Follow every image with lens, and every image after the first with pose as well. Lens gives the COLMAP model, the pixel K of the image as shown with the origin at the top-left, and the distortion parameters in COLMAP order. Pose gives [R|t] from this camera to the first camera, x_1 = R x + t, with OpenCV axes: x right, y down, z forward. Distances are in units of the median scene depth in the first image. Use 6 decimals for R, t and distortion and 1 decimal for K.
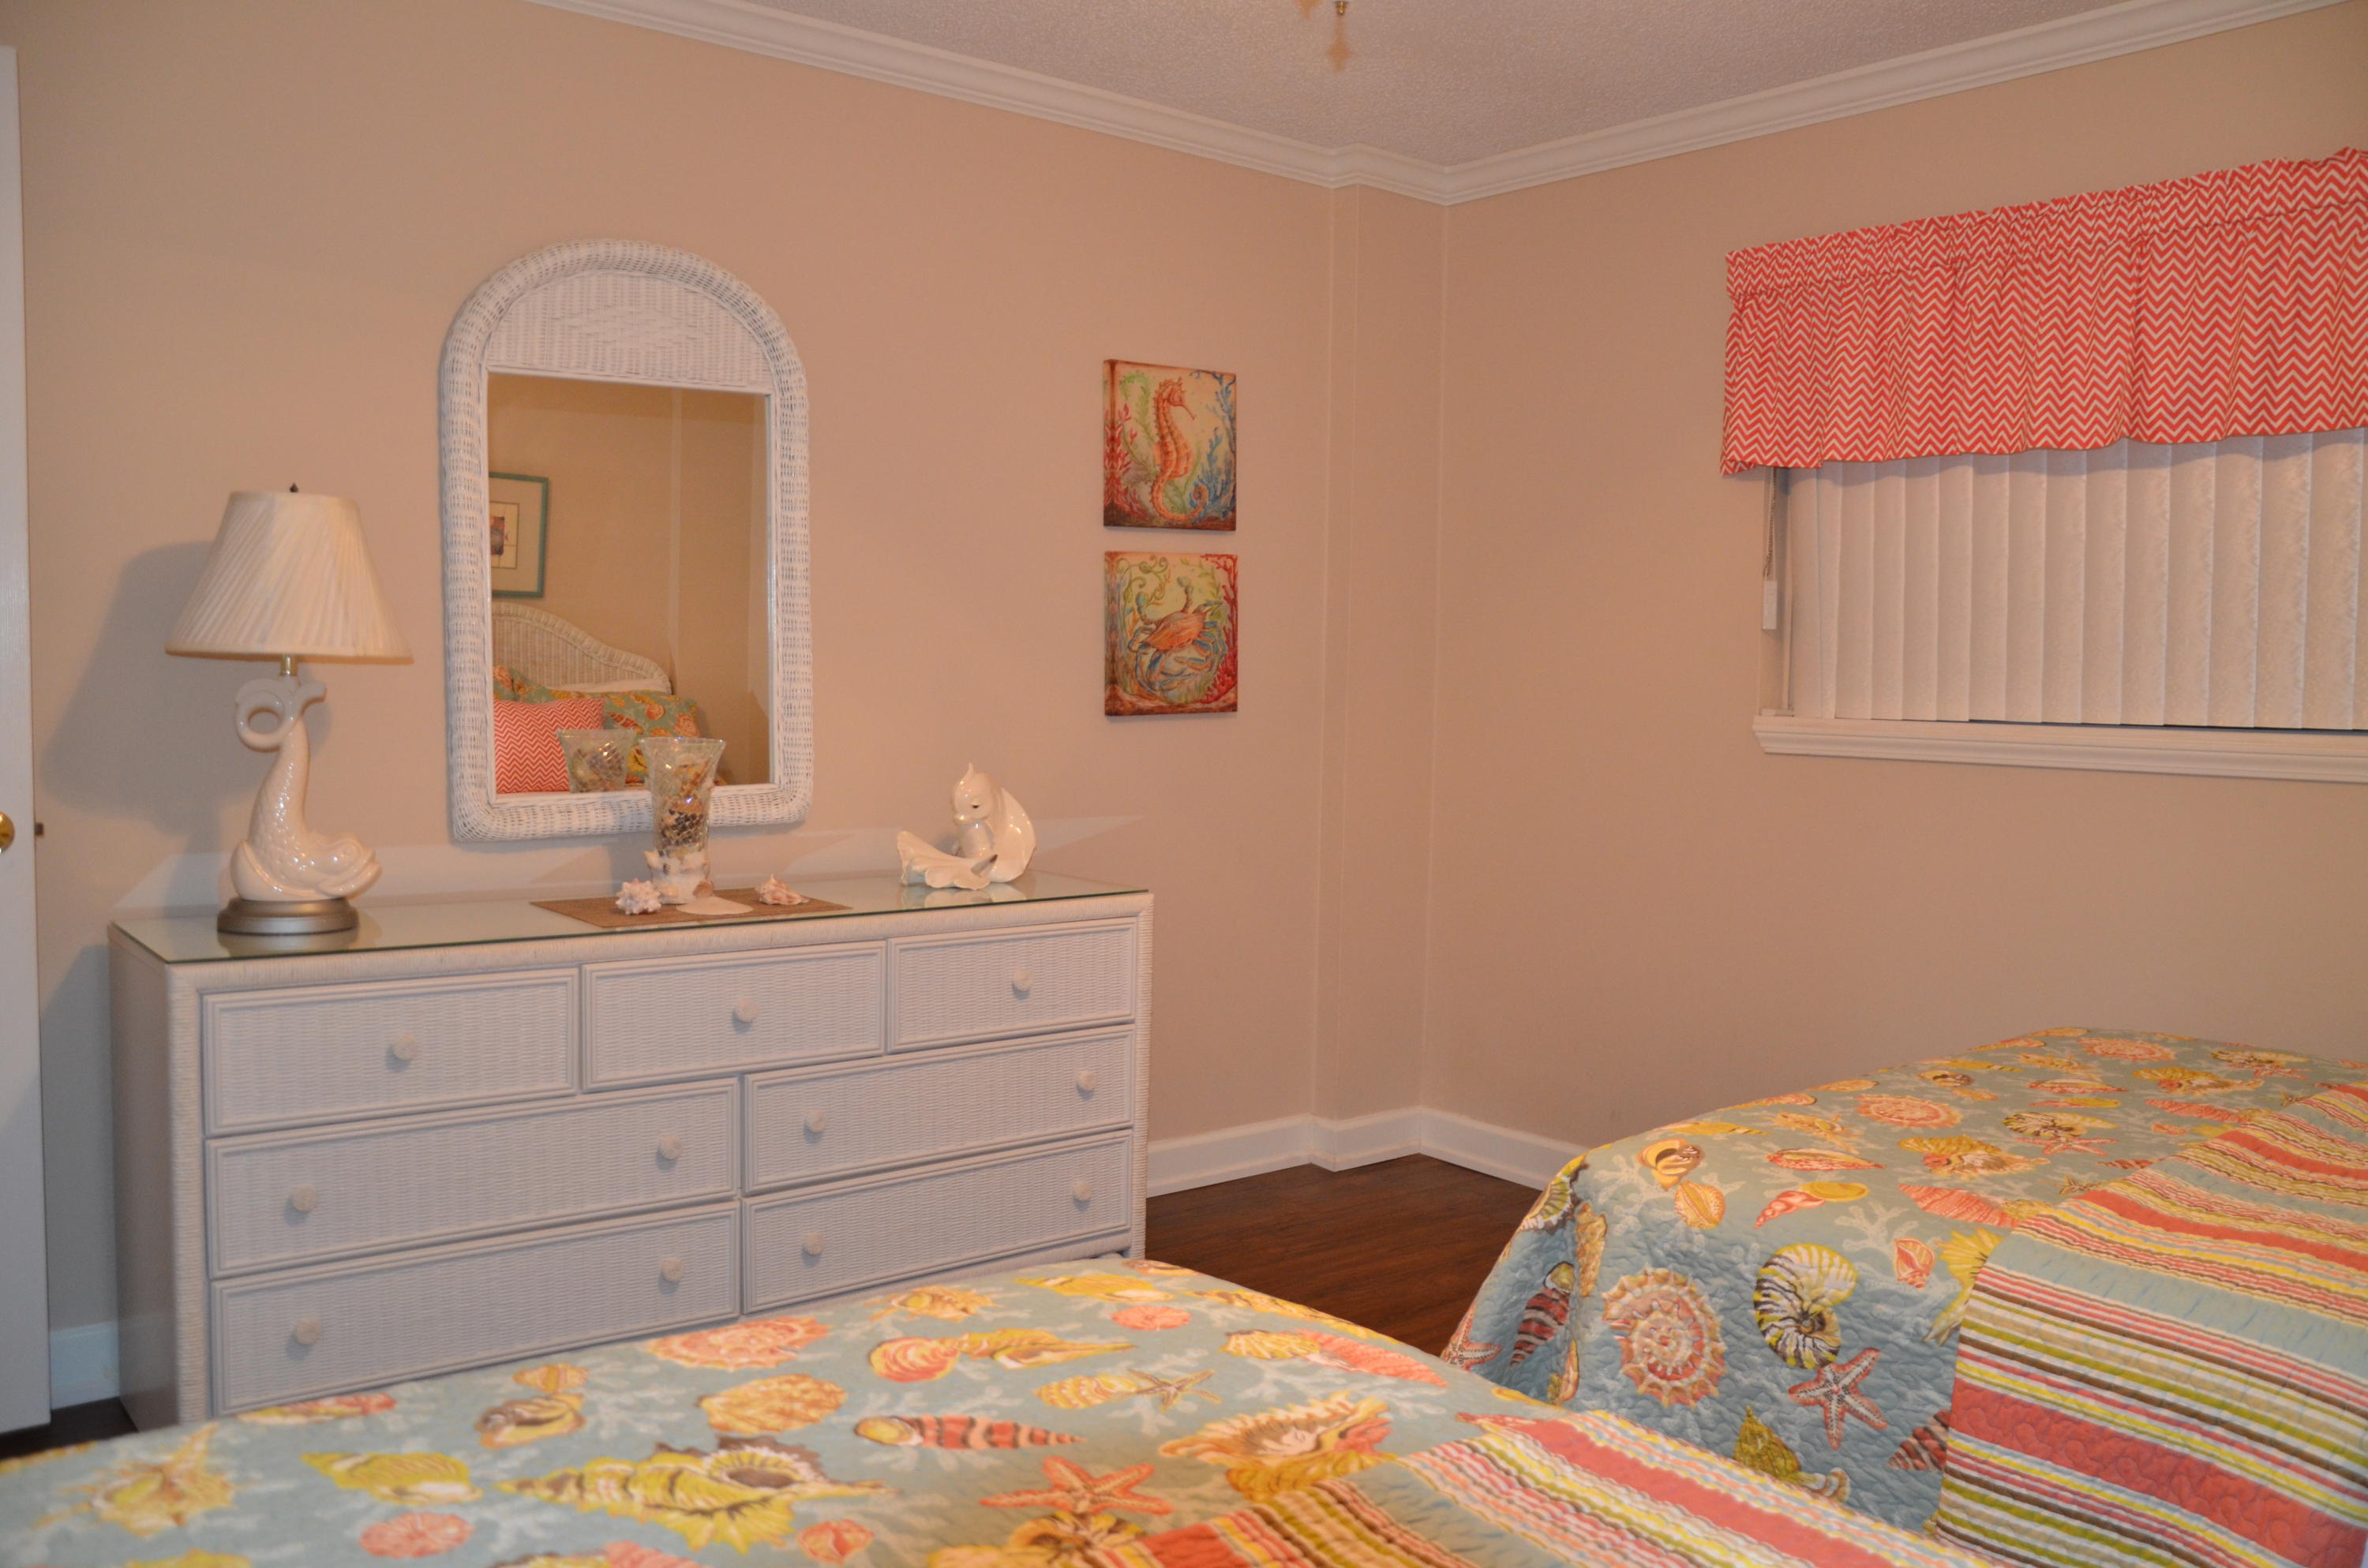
lens RADIAL K [[1857.2, 0, 1255.1], [0, 1857.2, 766.5], [0, 0, 1]] dist [-0.111735, 0.048171]
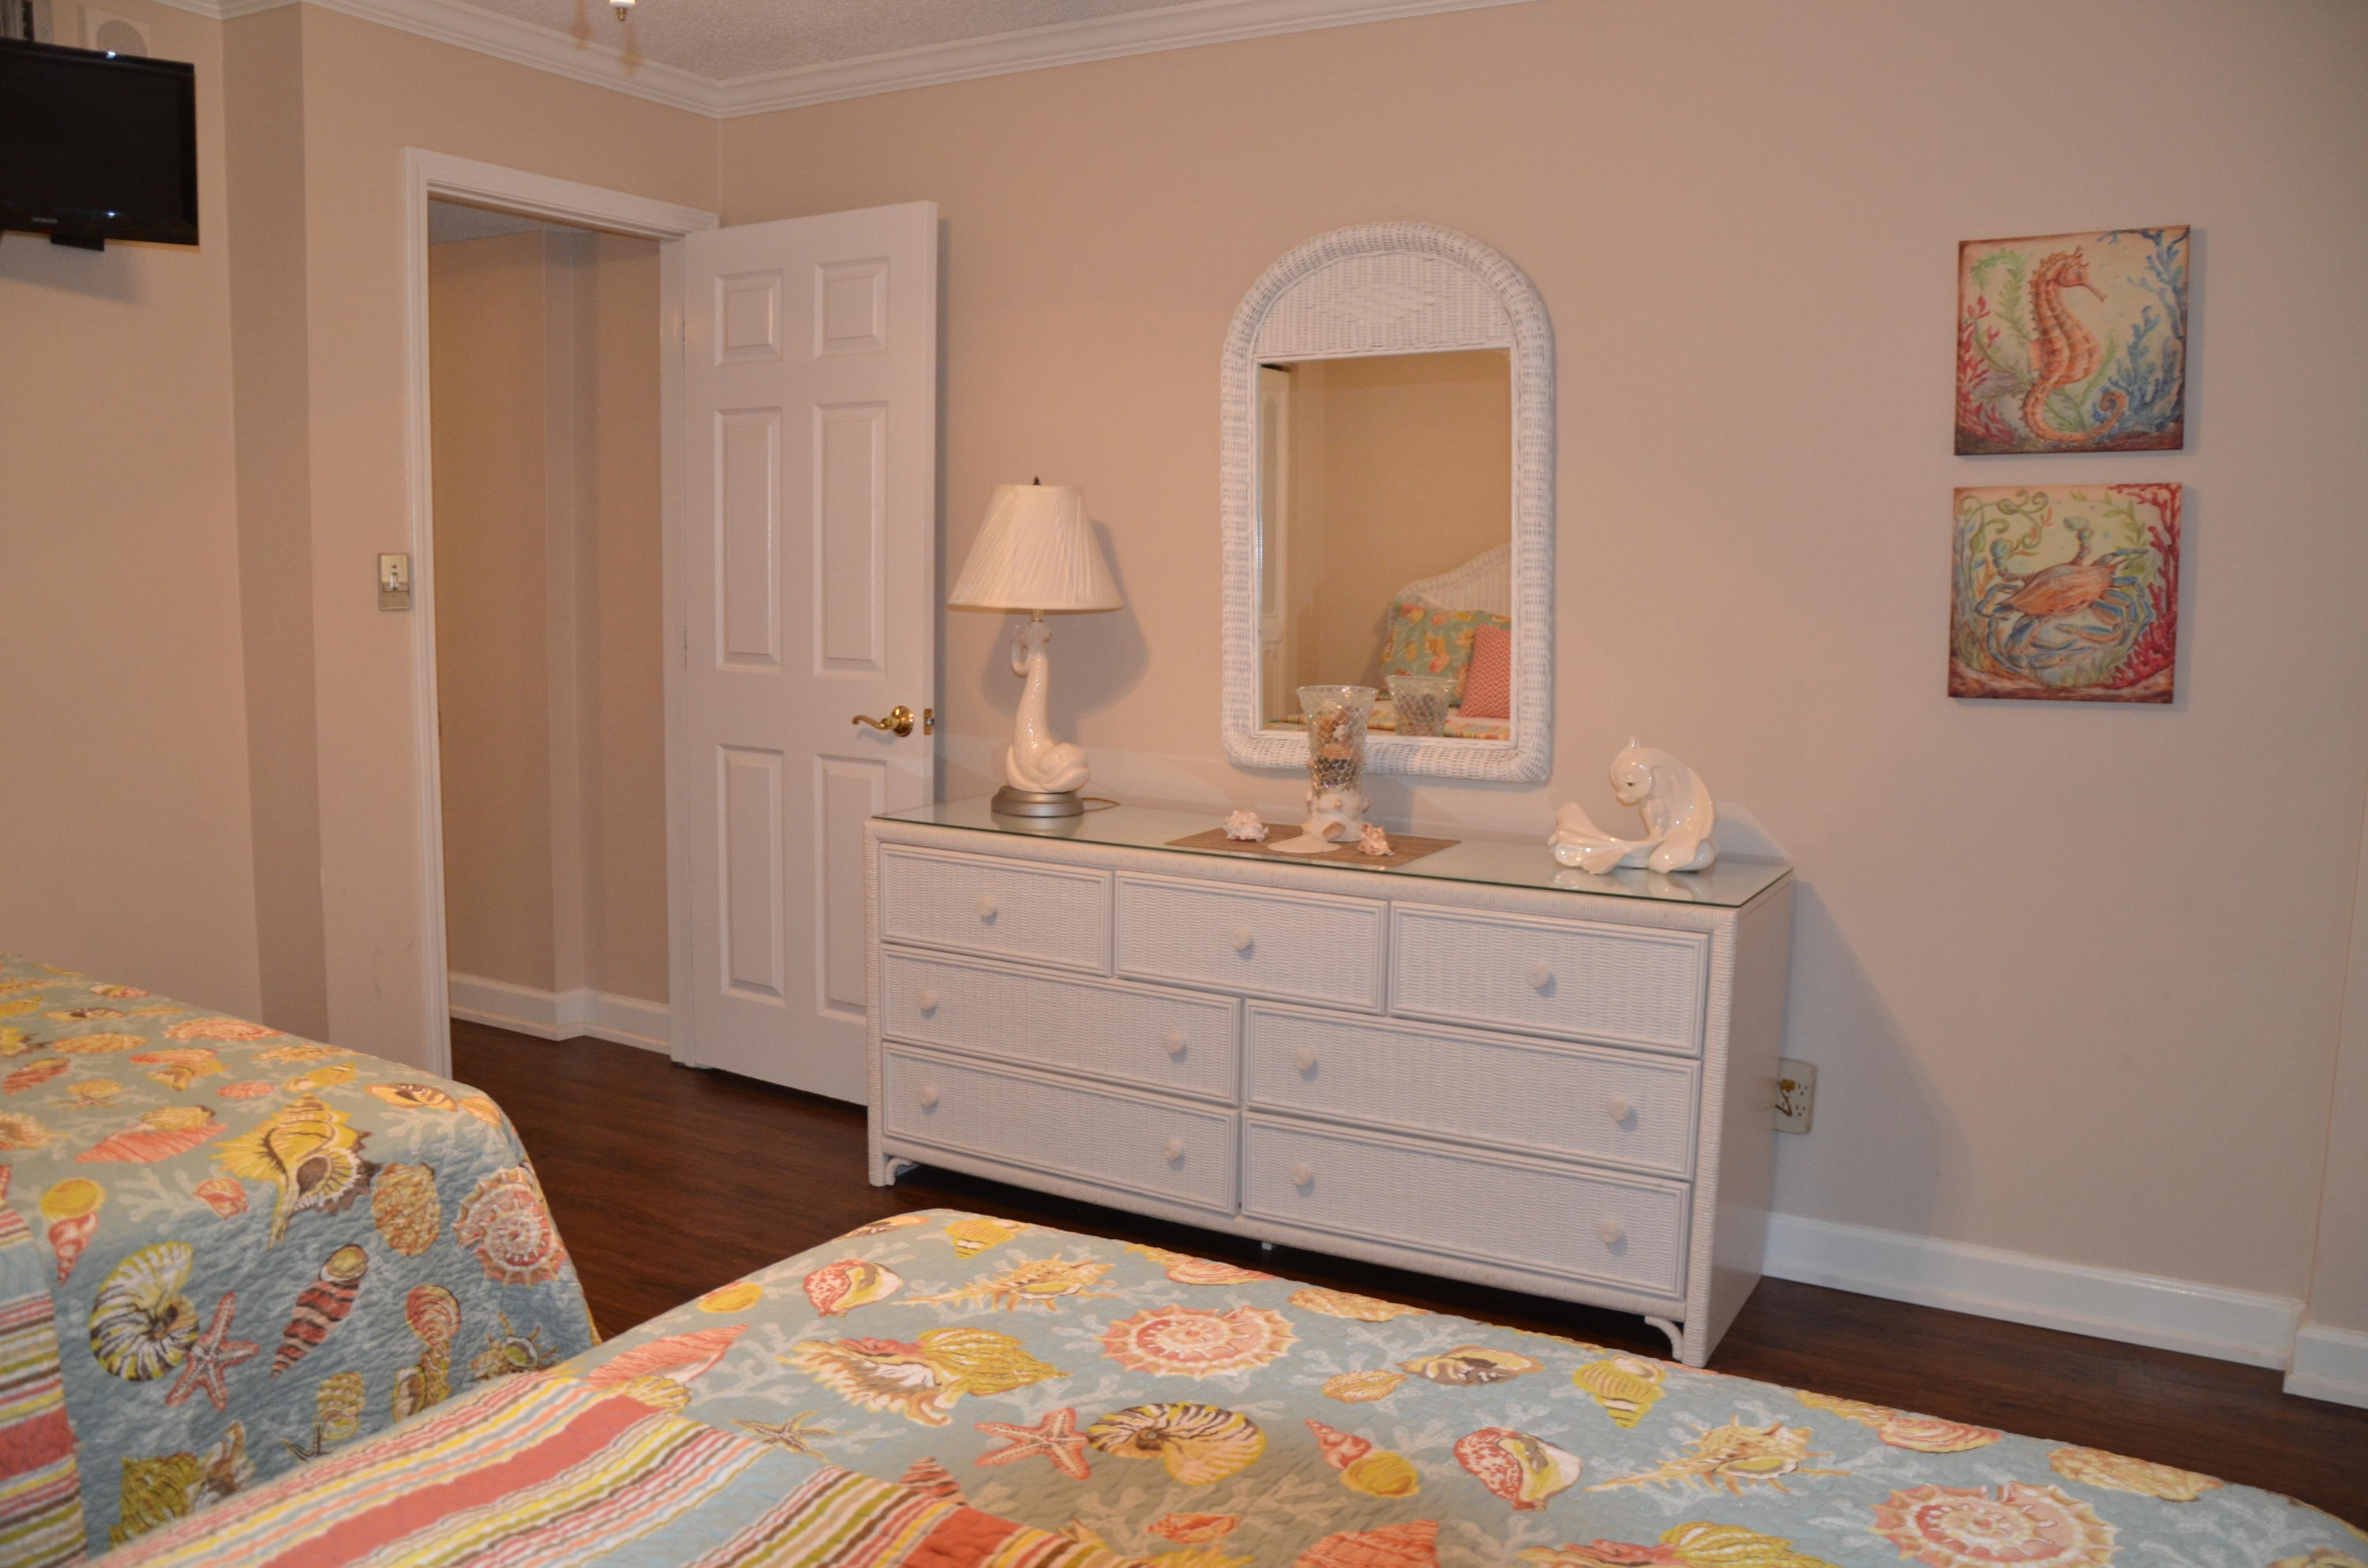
lens RADIAL K [[1857.2, 0, 1190.6], [0, 1857.2, 772.5], [0, 0, 1]] dist [-0.111735, 0.048171]
pose [[0.353751, 0.094708, -0.930533, 0.526526], [-0.061103, 0.995075, 0.078048, -0.035637], [0.933342, 0.029249, 0.357795, 0.417852]]
